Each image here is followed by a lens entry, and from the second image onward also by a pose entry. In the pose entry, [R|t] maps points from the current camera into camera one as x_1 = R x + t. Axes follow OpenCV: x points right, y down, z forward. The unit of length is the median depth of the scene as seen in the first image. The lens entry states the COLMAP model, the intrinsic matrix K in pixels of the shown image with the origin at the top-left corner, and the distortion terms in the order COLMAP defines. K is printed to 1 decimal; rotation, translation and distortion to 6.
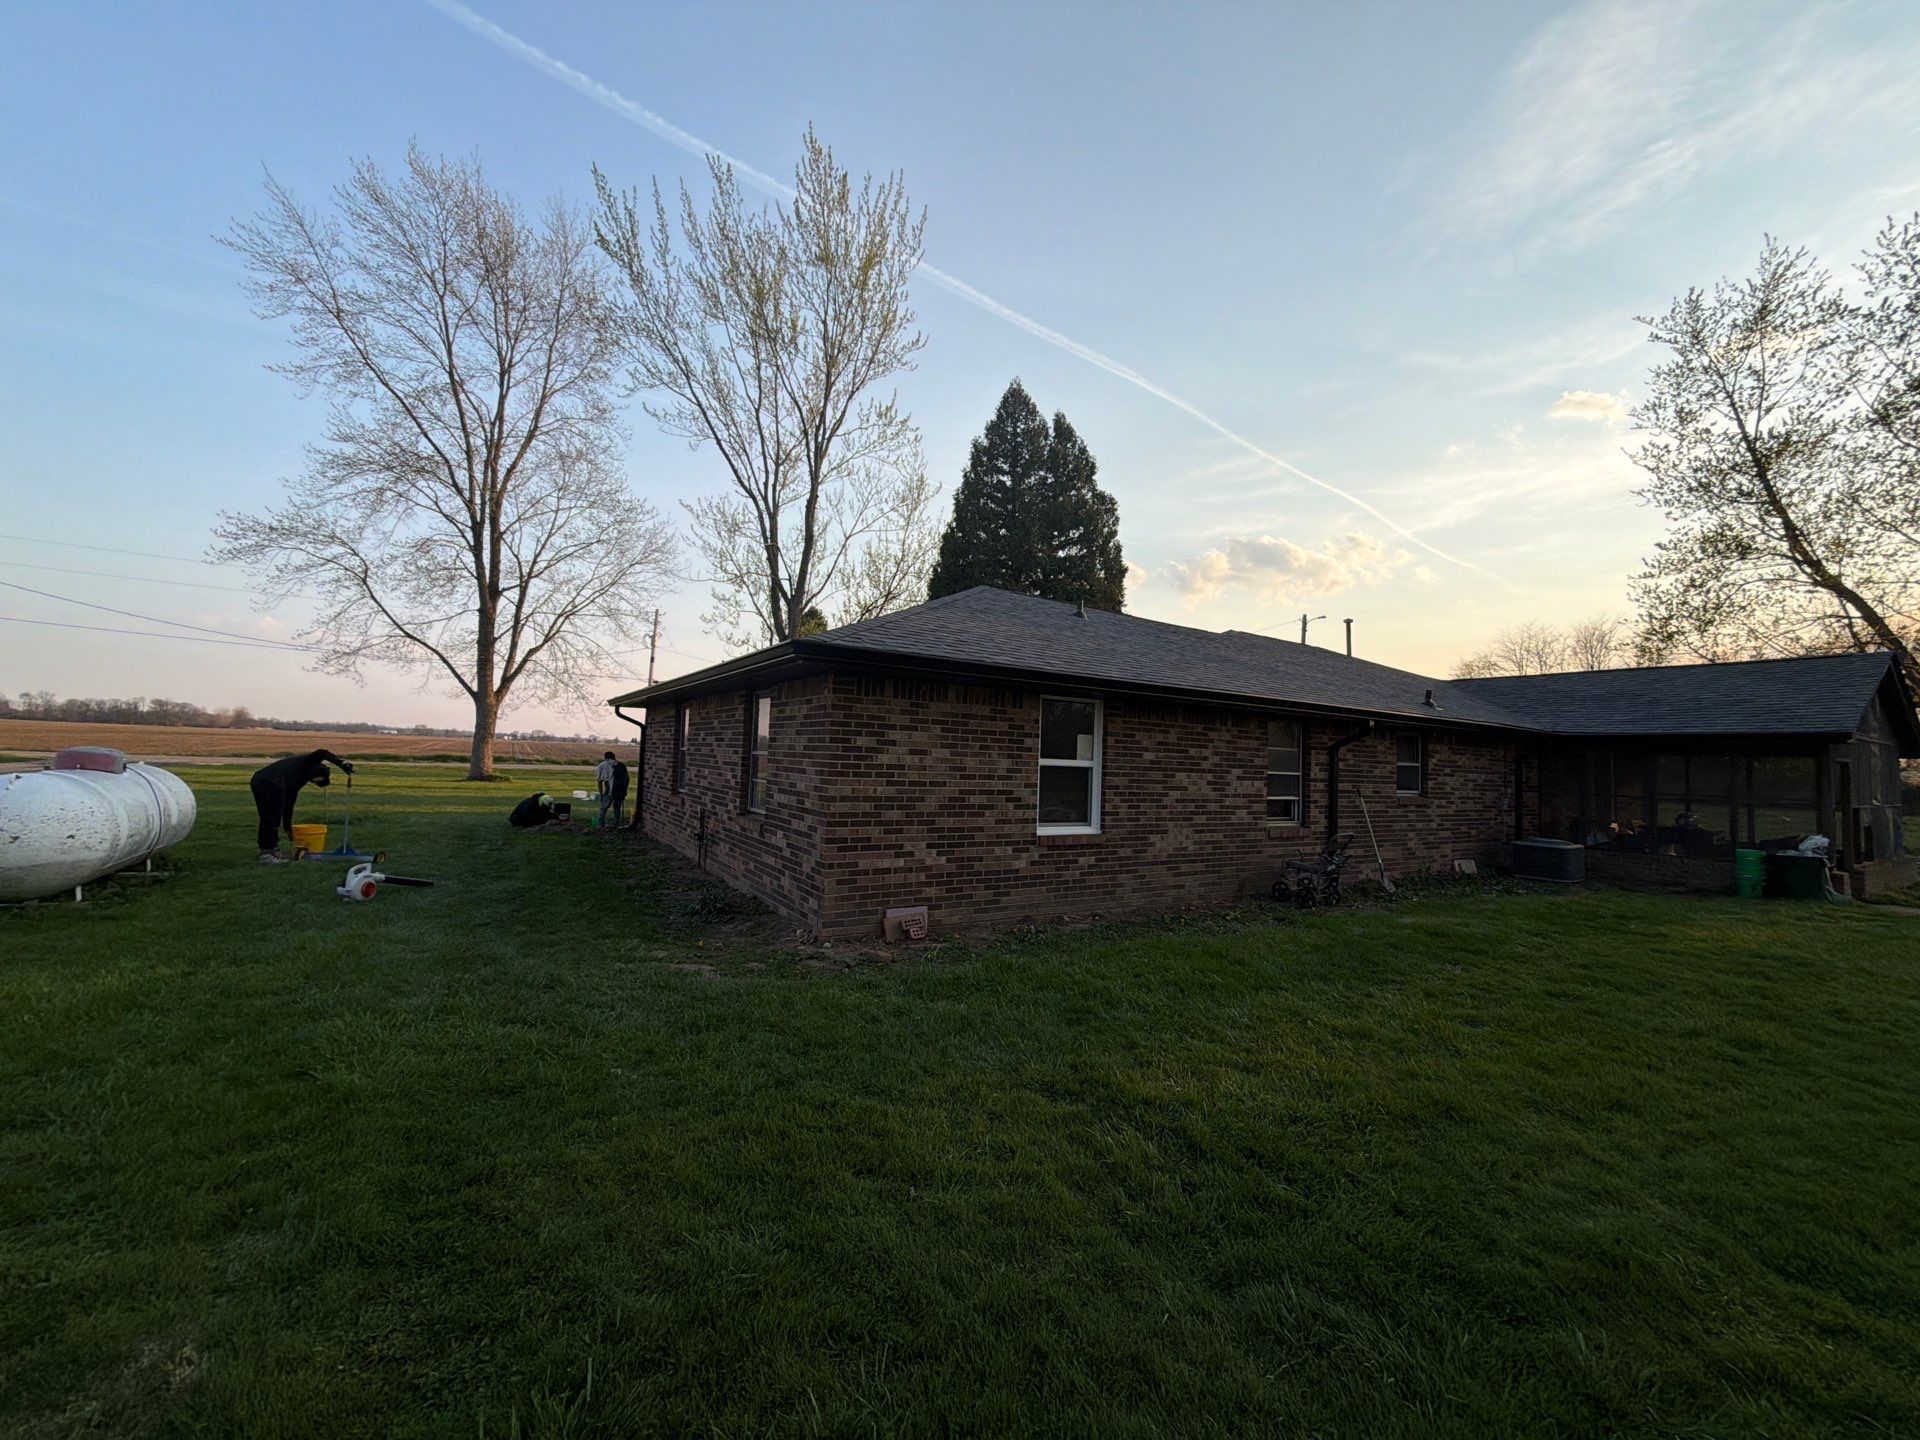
lens RADIAL K [[769.9, 0, 967.0], [0, 769.9, 725.8], [0, 0, 1]] dist [0.000559, -0.000074]
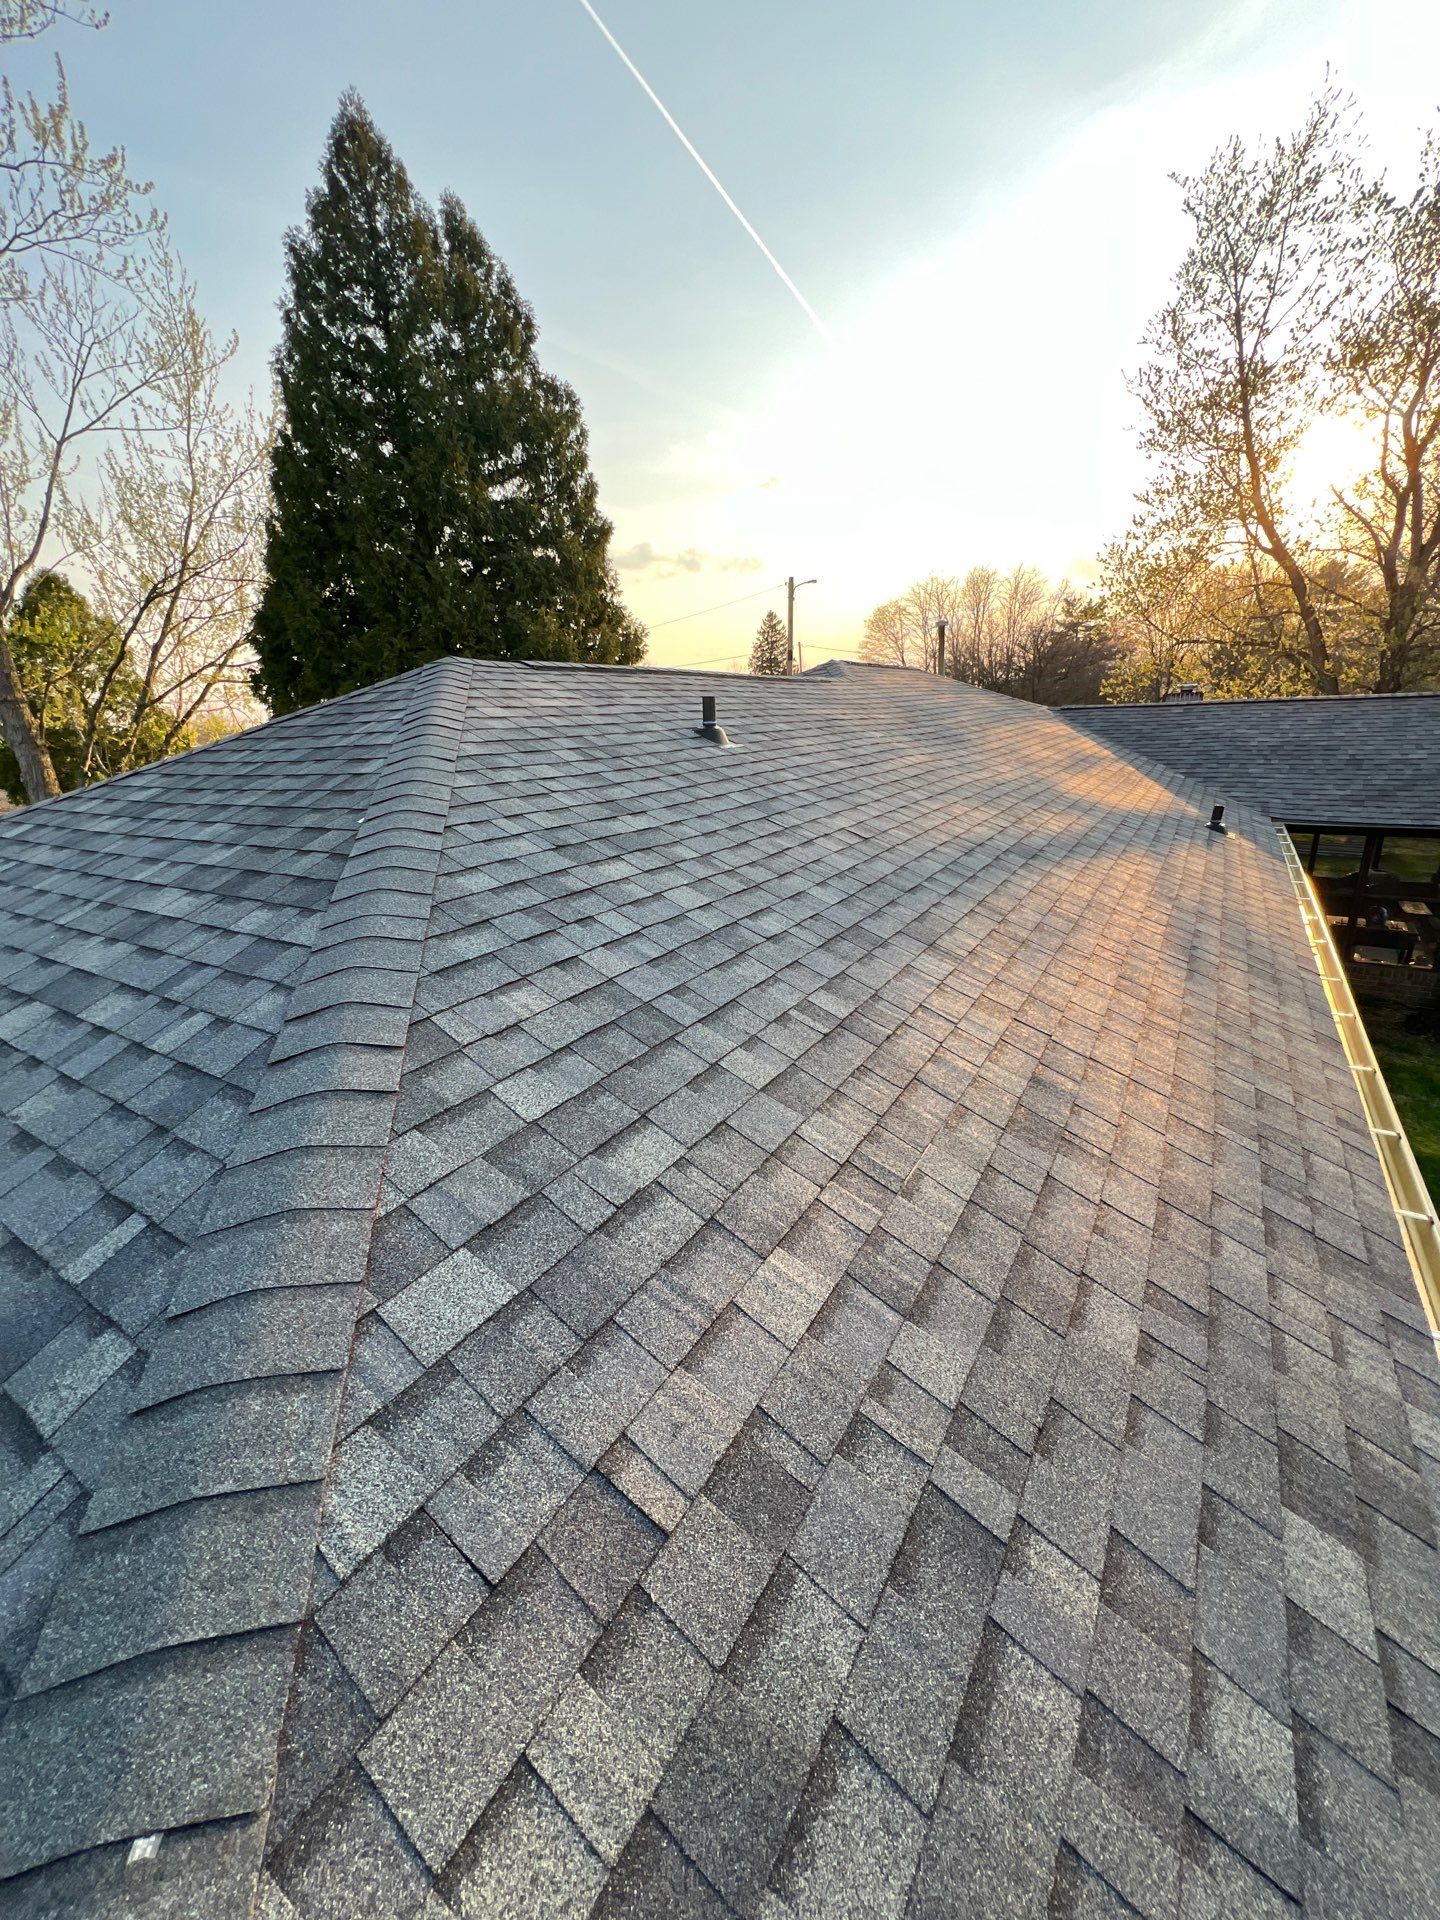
lens RADIAL K [[769.9, 0, 723.5], [0, 769.9, 949.0], [0, 0, 1]] dist [0.000559, -0.000074]
pose [[0.904328, -0.197428, 0.378434, -0.016496], [0.058722, 0.935715, 0.347835, -0.089463], [-0.422779, -0.292335, 0.857787, 0.302352]]
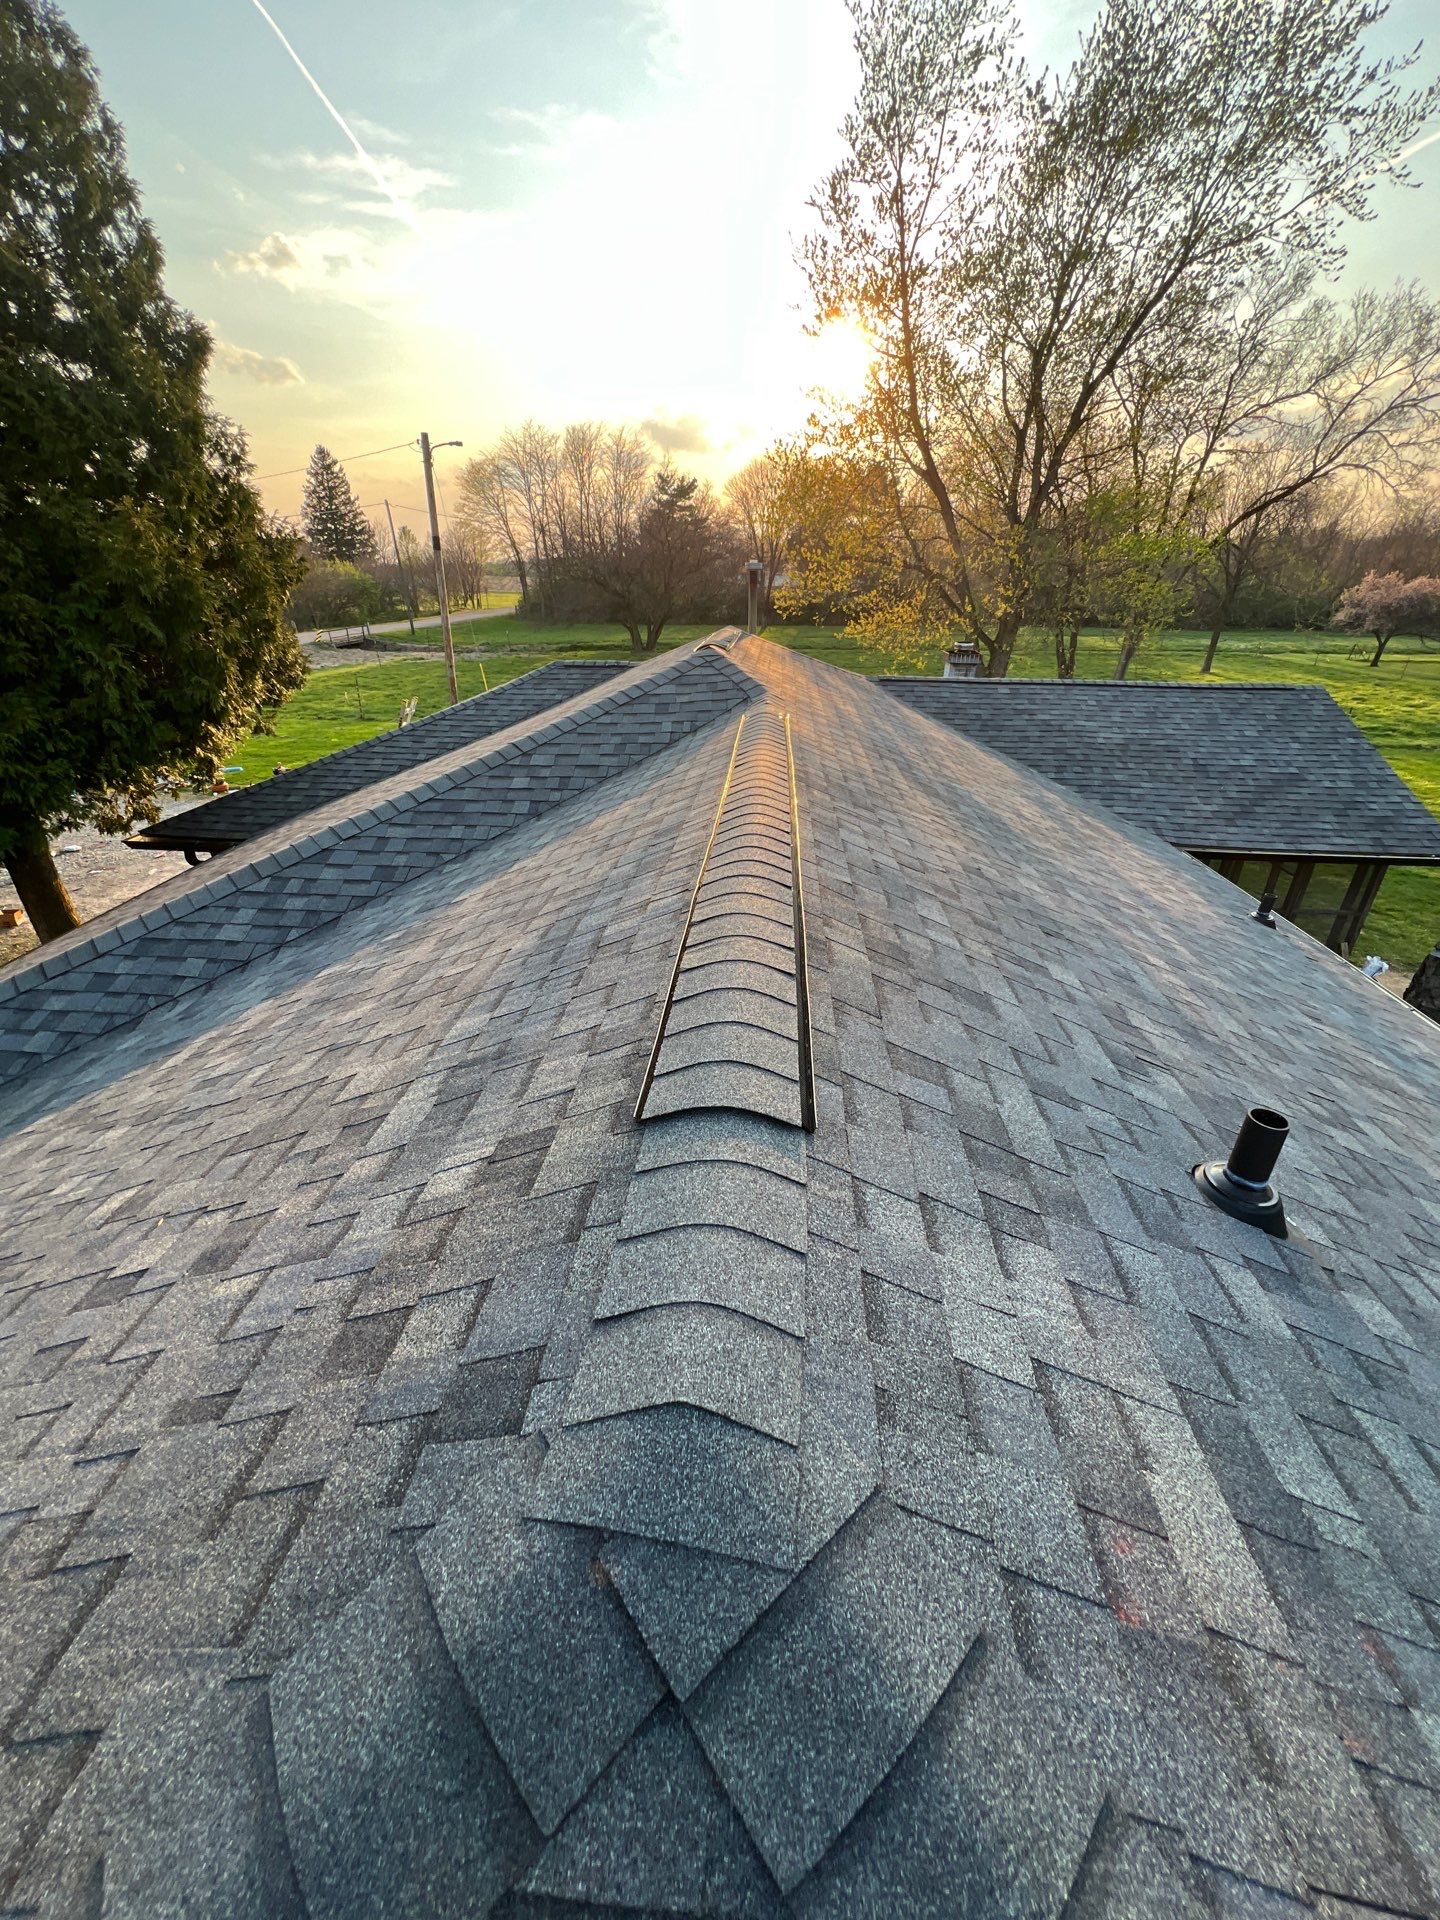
lens RADIAL K [[769.9, 0, 719.1], [0, 769.9, 950.2], [0, 0, 1]] dist [0.000559, -0.000074]
pose [[0.604422, -0.379749, 0.700332, -0.007080], [-0.024233, 0.869910, 0.492615, -0.132012], [-0.796296, -0.314718, 0.516590, 0.513925]]
